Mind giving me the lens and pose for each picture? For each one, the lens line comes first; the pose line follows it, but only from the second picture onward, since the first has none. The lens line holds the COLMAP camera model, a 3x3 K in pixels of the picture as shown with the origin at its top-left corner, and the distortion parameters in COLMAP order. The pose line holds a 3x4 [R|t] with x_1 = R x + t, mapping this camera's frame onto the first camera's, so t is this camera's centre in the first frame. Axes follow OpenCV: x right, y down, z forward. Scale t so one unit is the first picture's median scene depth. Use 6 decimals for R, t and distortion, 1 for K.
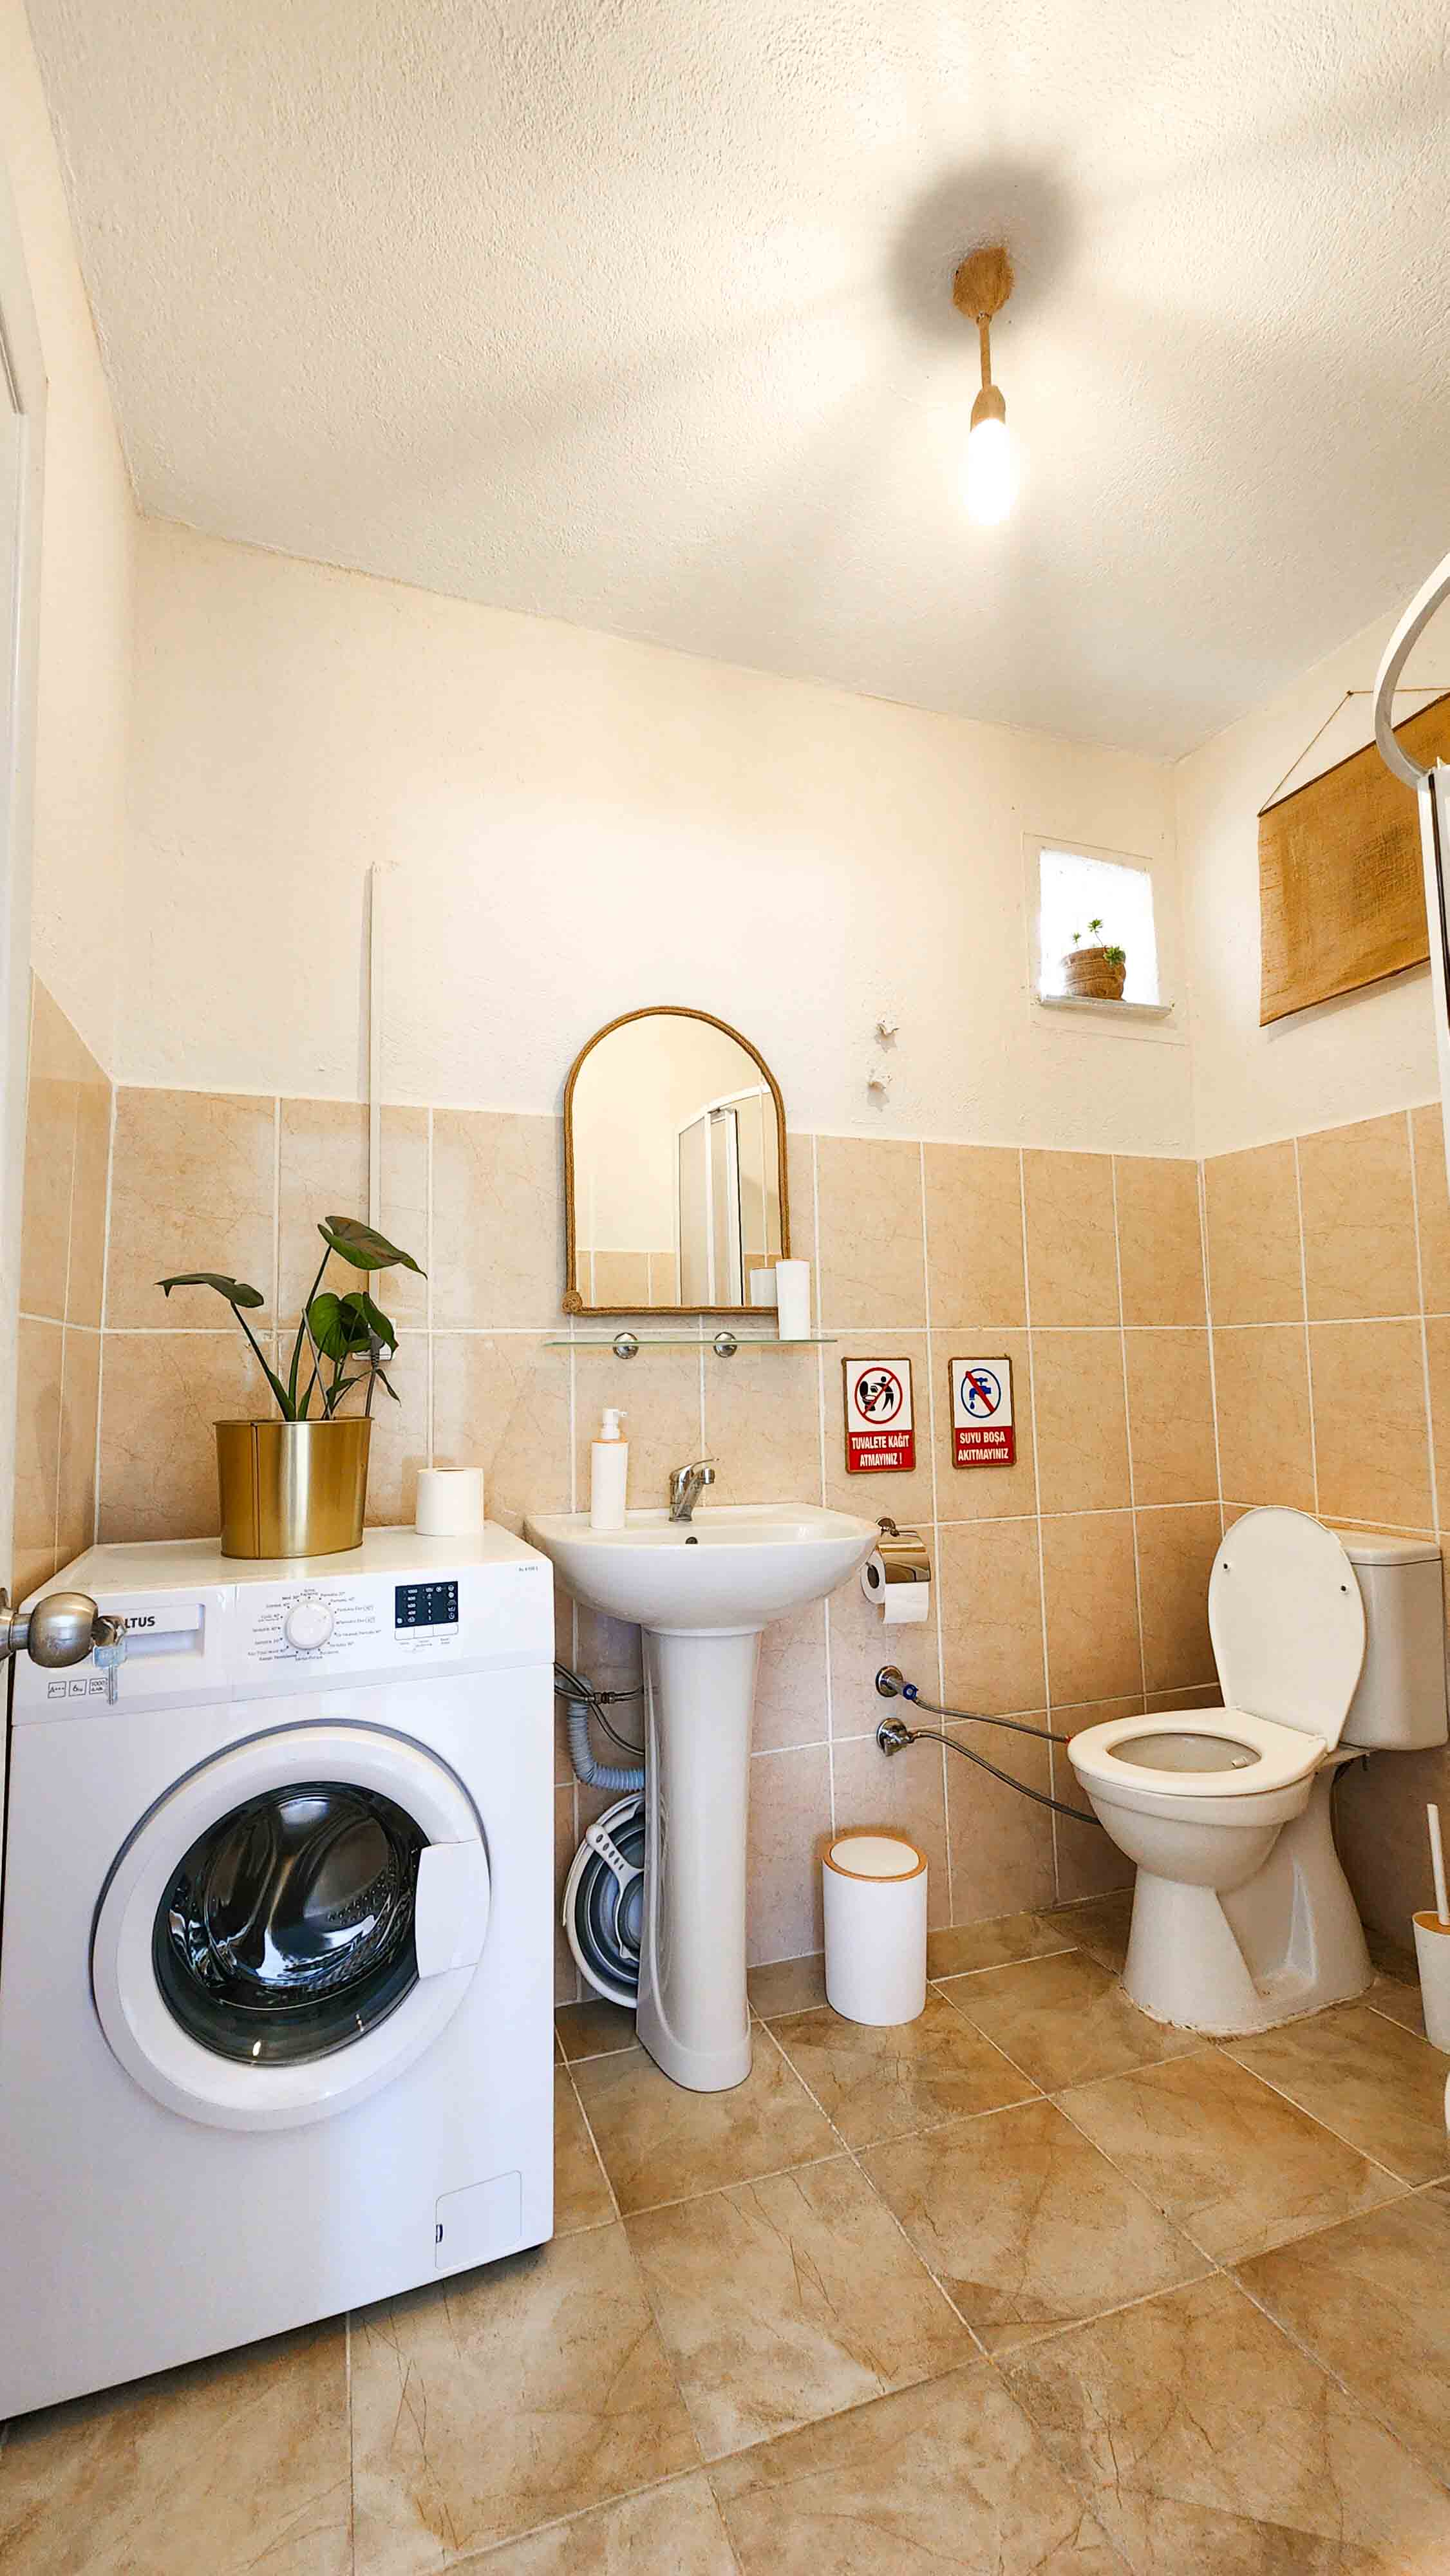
lens RADIAL K [[1040.1, 0, 723.7], [0, 1040.1, 1288.8], [0, 0, 1]] dist [-0.002930, -0.002163]
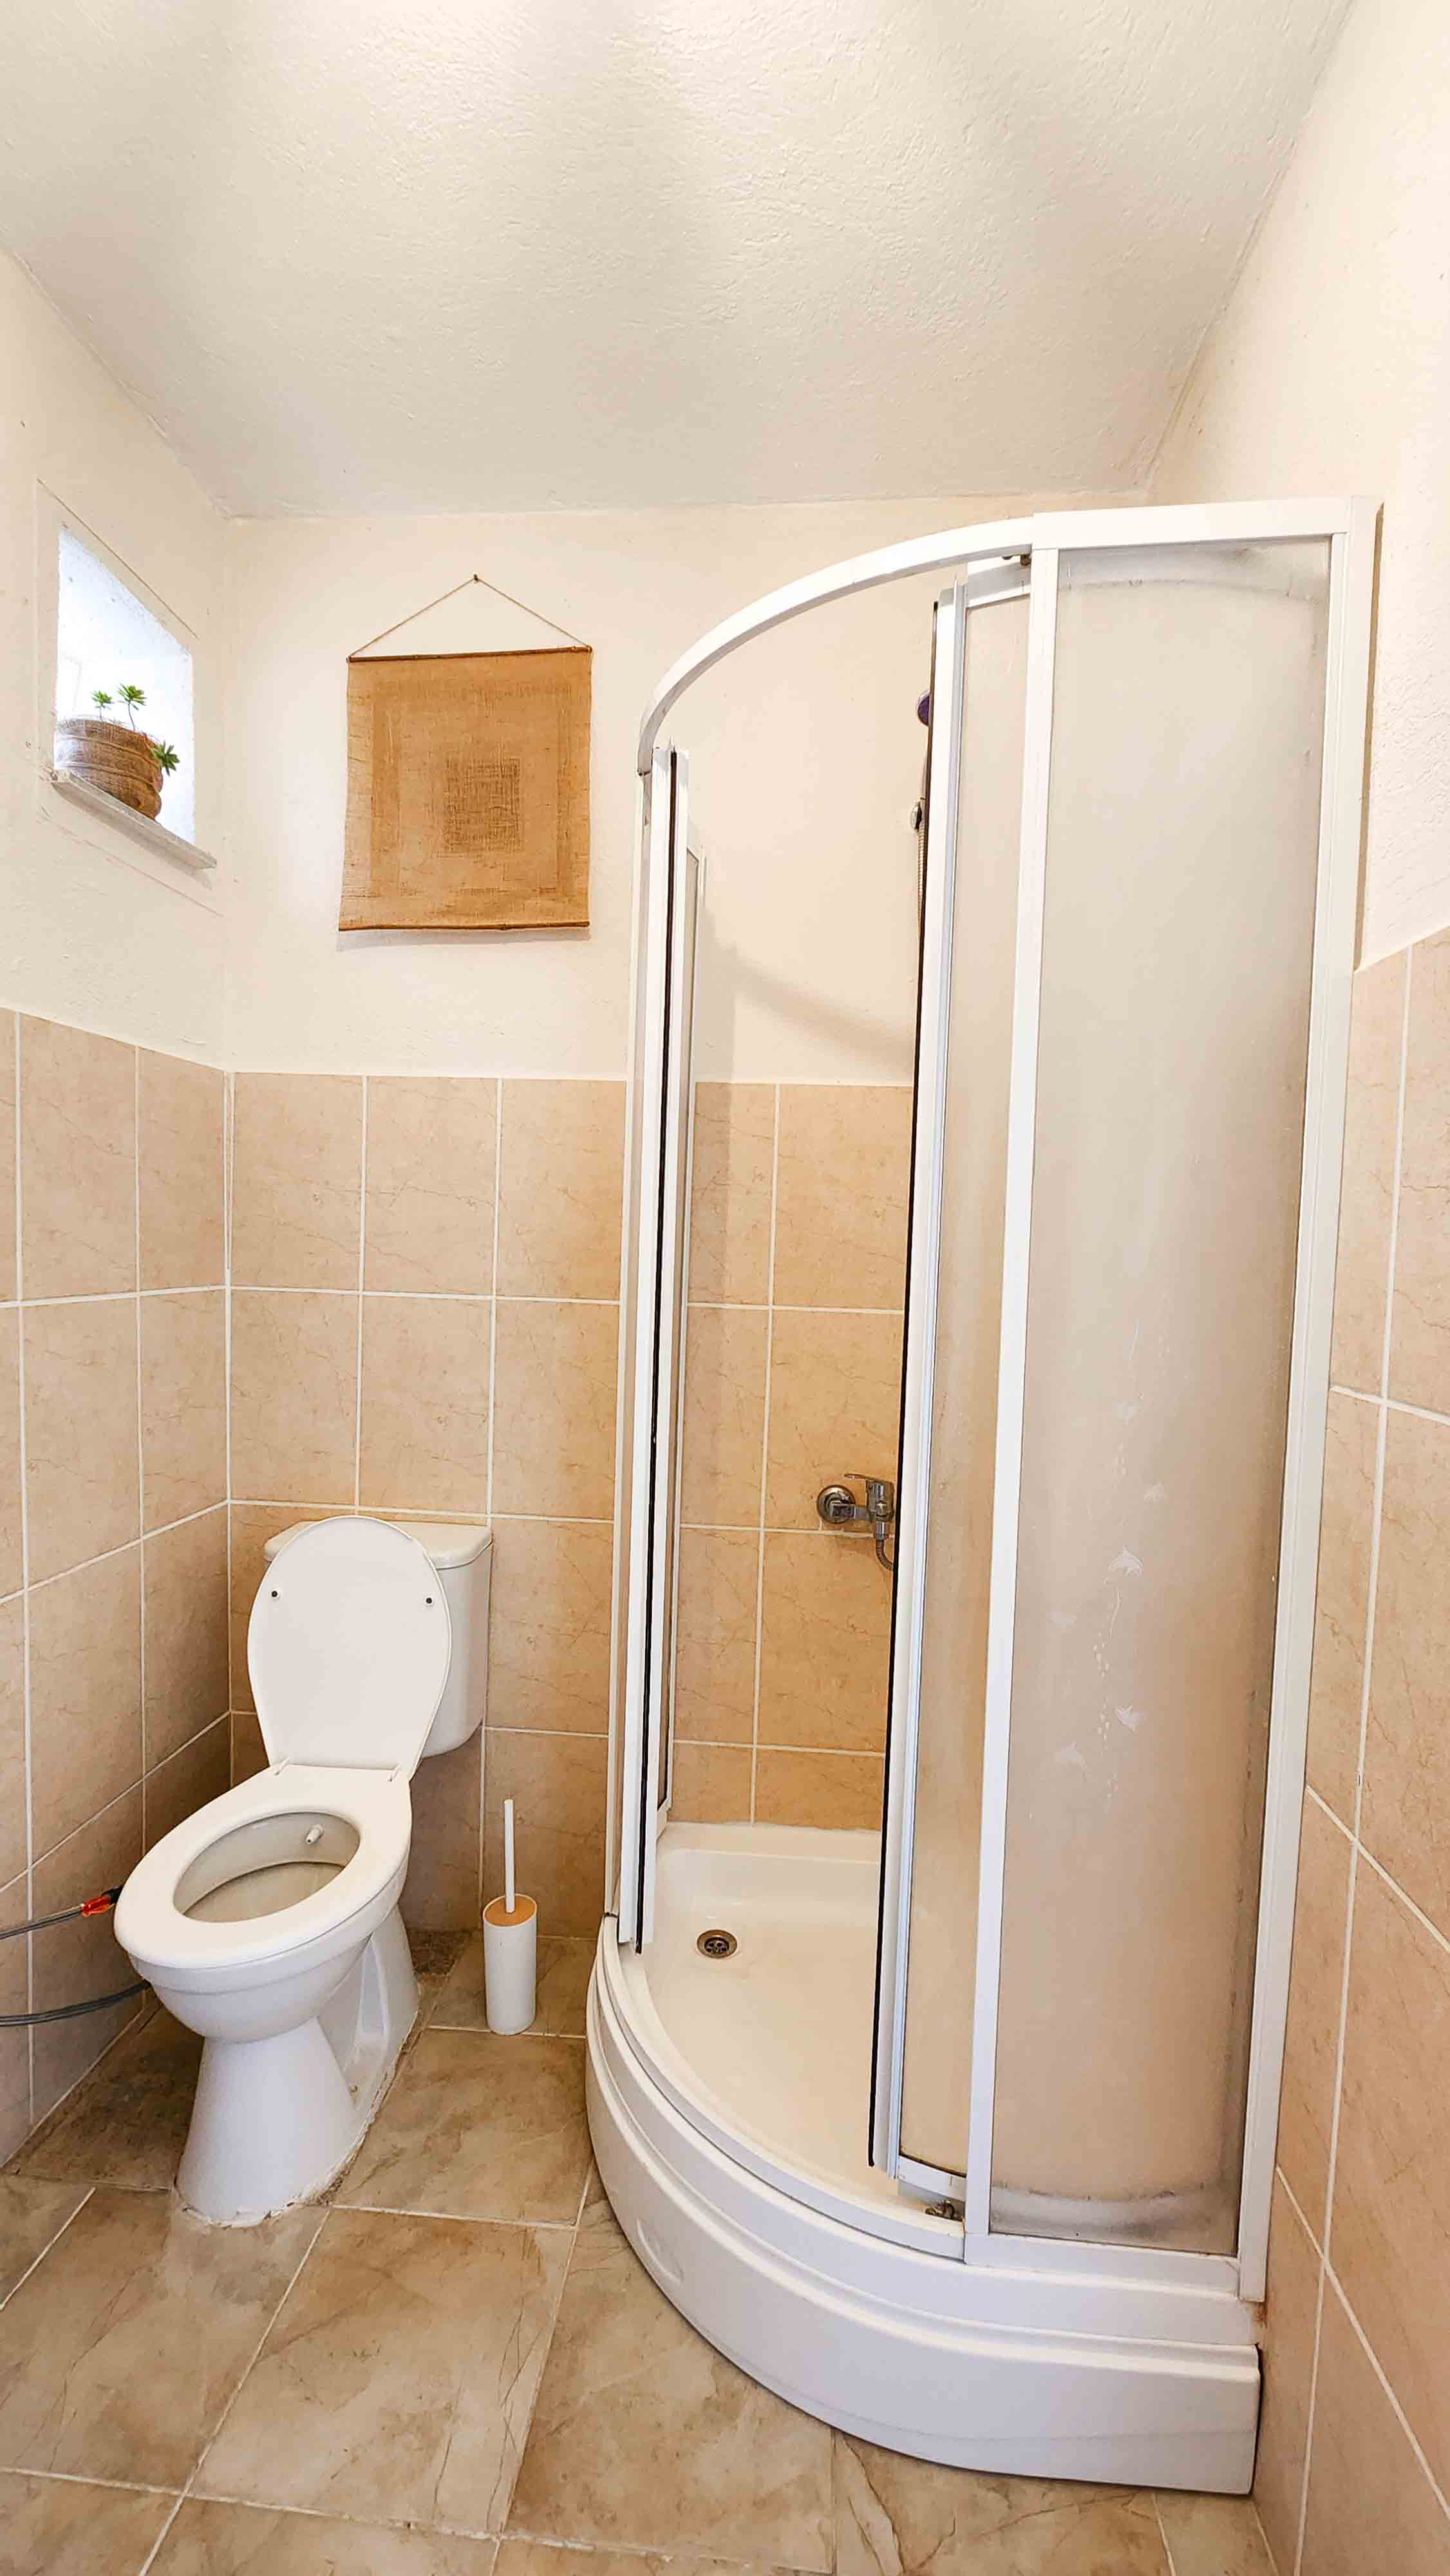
lens RADIAL K [[1040.1, 0, 724.7], [0, 1040.1, 1286.4], [0, 0, 1]] dist [-0.002930, -0.002163]
pose [[0.425702, -0.009182, 0.904817, -0.101806], [-0.110129, 0.991989, 0.061881, -0.061669], [-0.898137, -0.125989, 0.421280, 0.368287]]
